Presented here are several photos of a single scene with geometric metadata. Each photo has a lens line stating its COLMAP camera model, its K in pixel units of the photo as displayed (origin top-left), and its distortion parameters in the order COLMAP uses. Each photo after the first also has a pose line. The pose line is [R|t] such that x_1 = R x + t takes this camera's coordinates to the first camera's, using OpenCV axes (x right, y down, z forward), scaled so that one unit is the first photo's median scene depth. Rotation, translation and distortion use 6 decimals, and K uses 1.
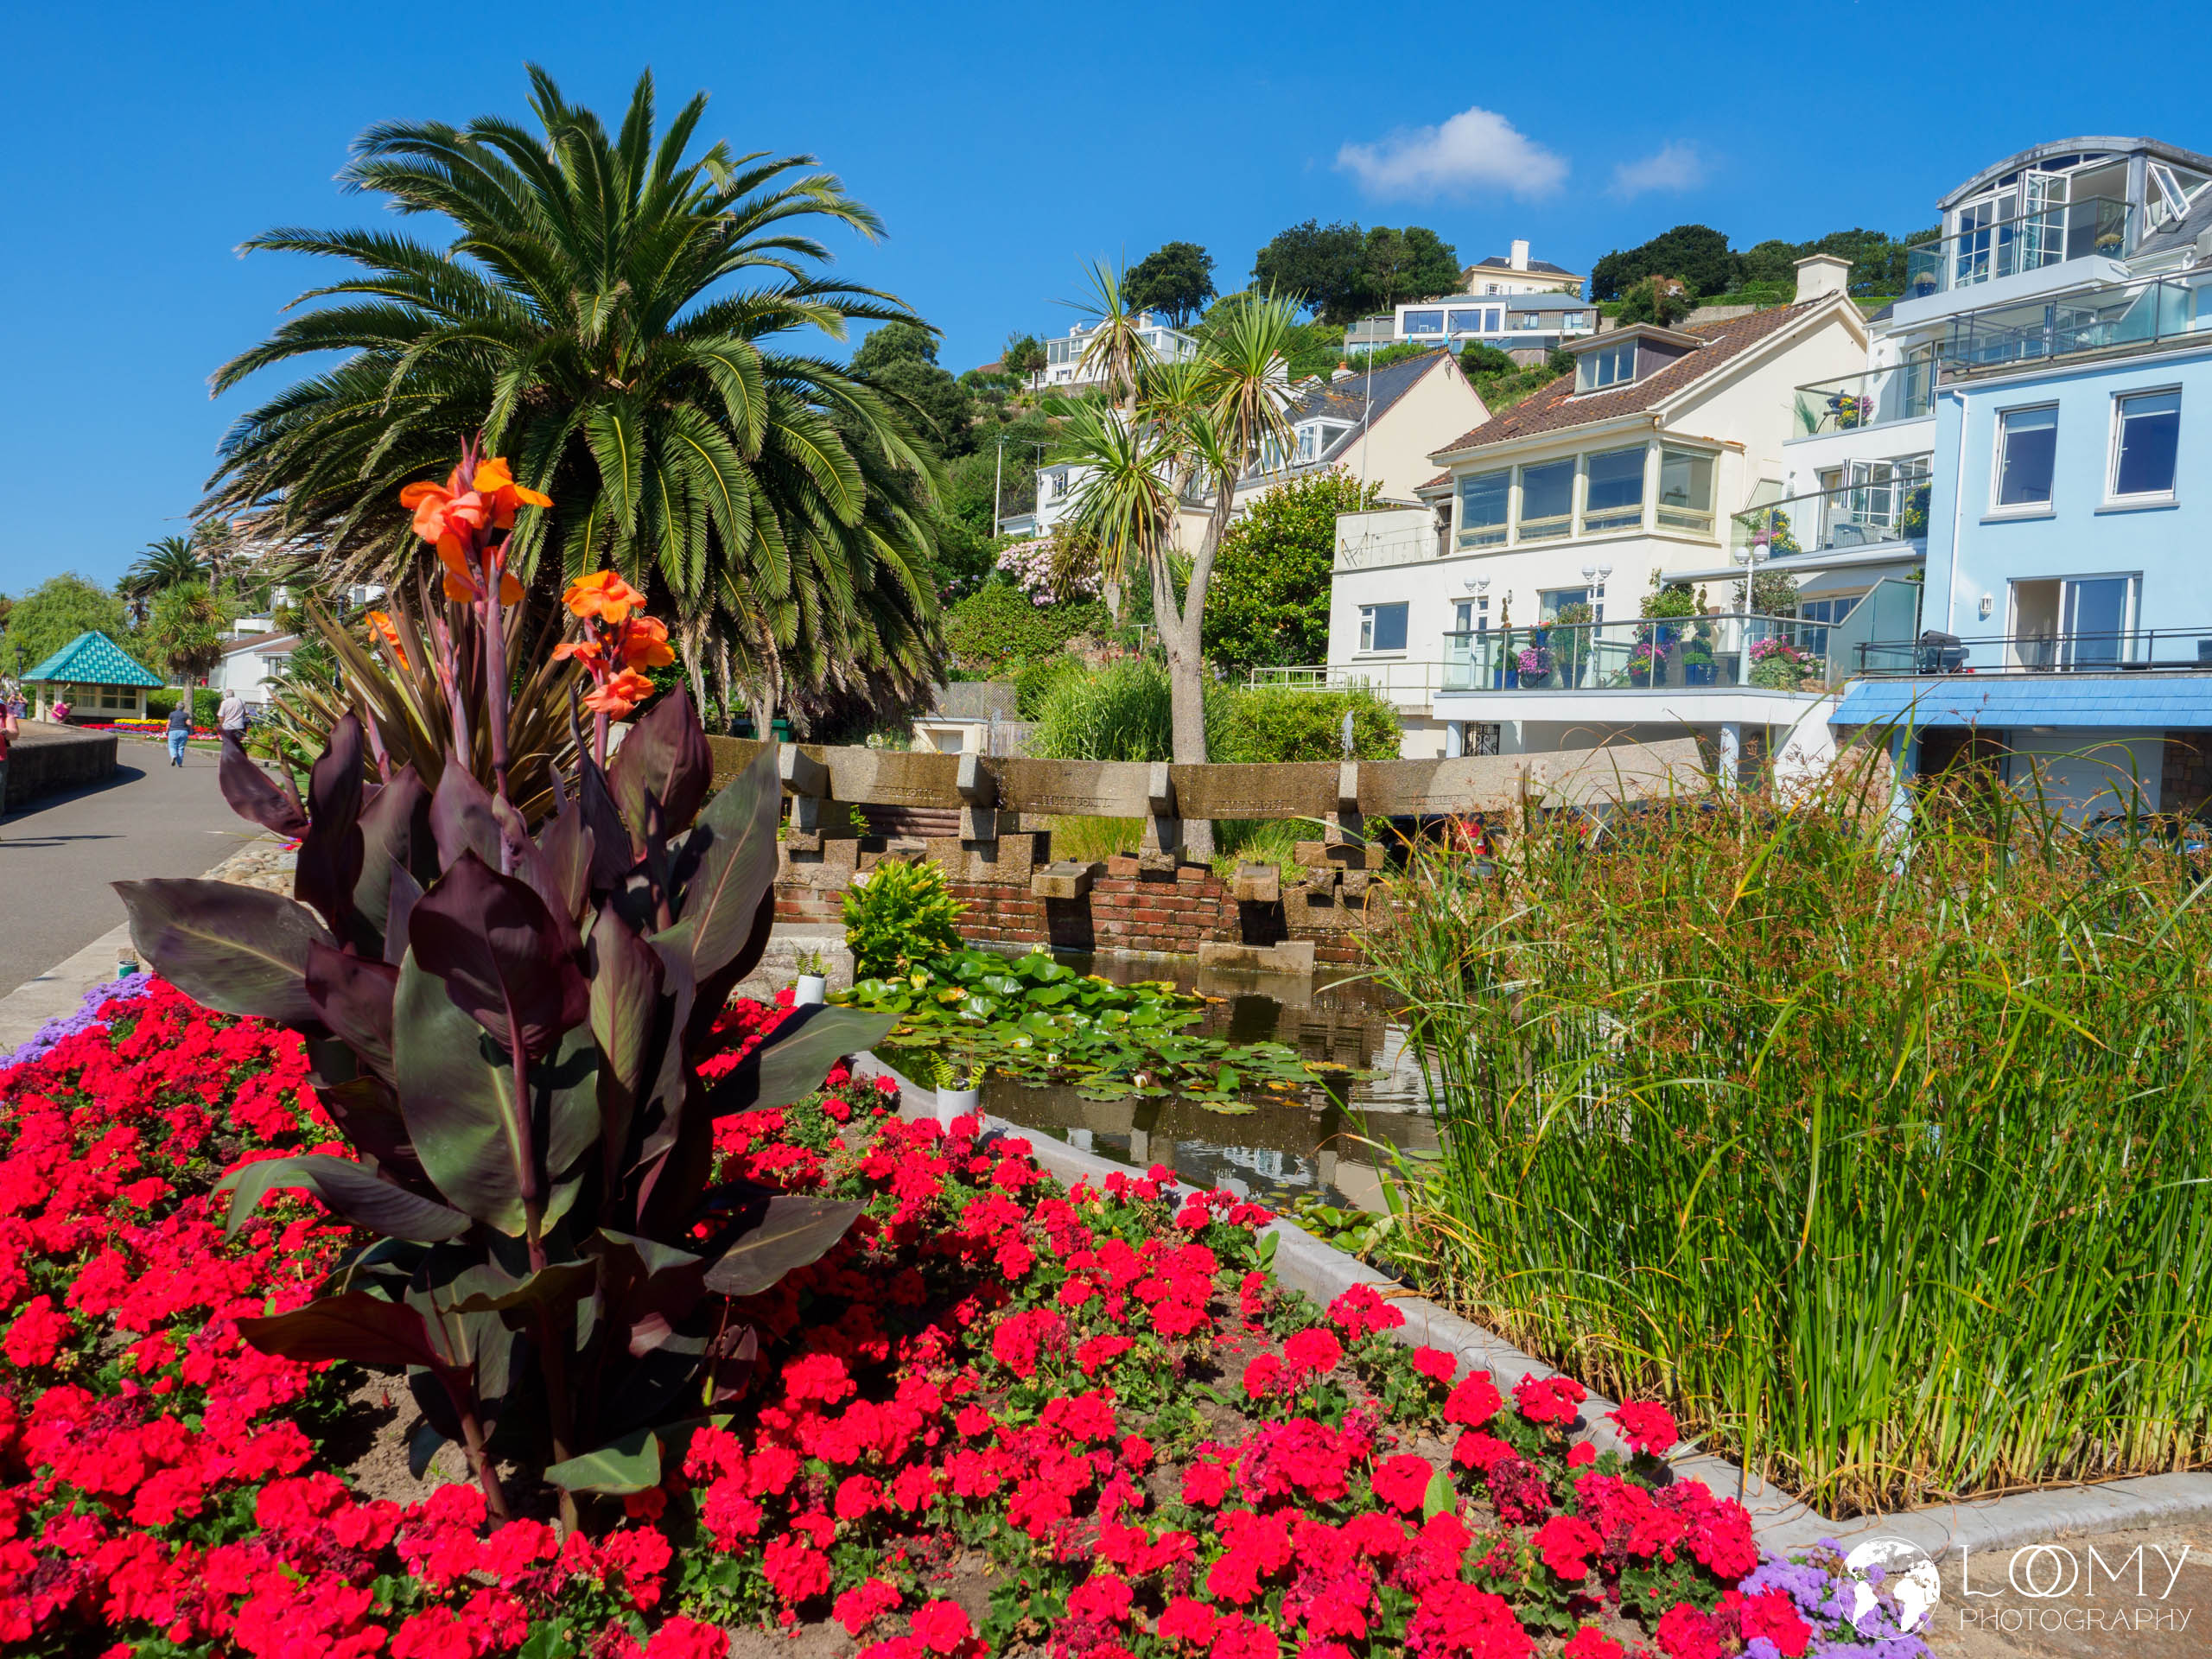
lens RADIAL K [[1813.7, 0, 1106.0], [0, 1813.7, 829.5], [0, 0, 1]] dist [0.000857, 0.003004]
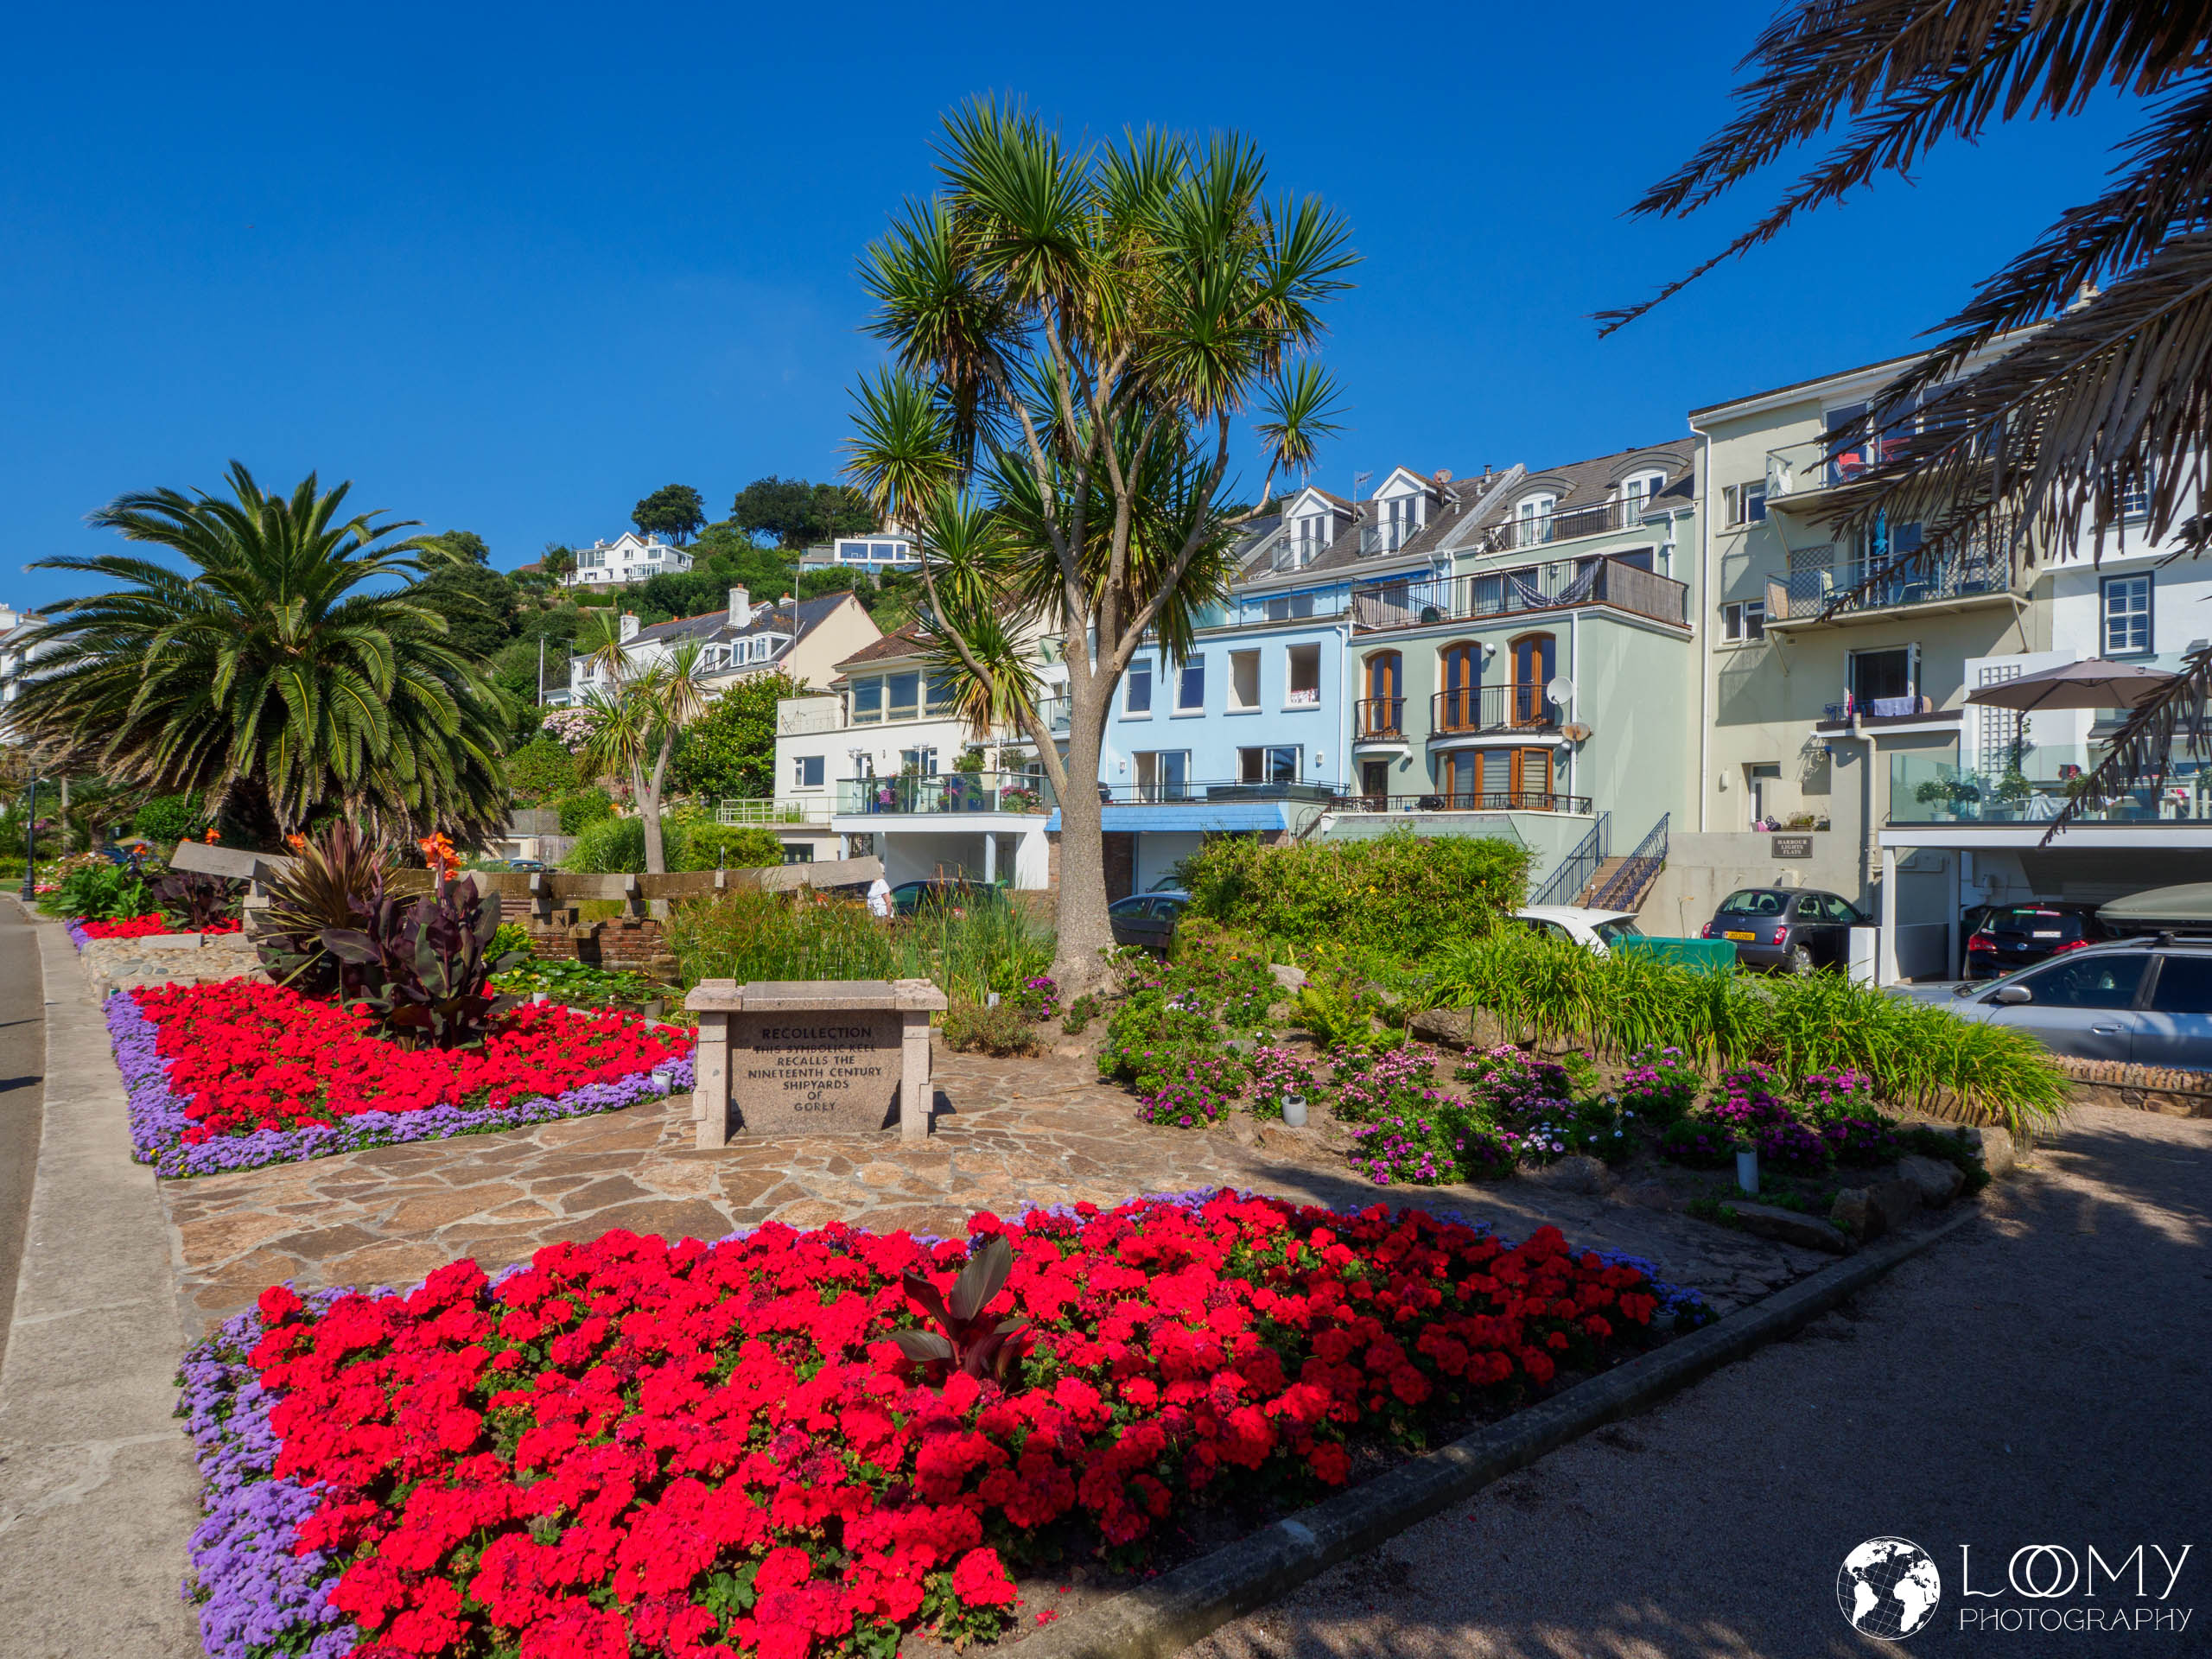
lens RADIAL K [[1340.6, 0, 1106.0], [0, 1340.6, 829.5], [0, 0, 1]] dist [0.029656, -0.000637]
pose [[0.943766, -0.023627, 0.329770, 0.011610], [0.040278, 0.998230, -0.043750, 0.001049], [-0.328153, 0.054573, 0.943047, -0.232674]]
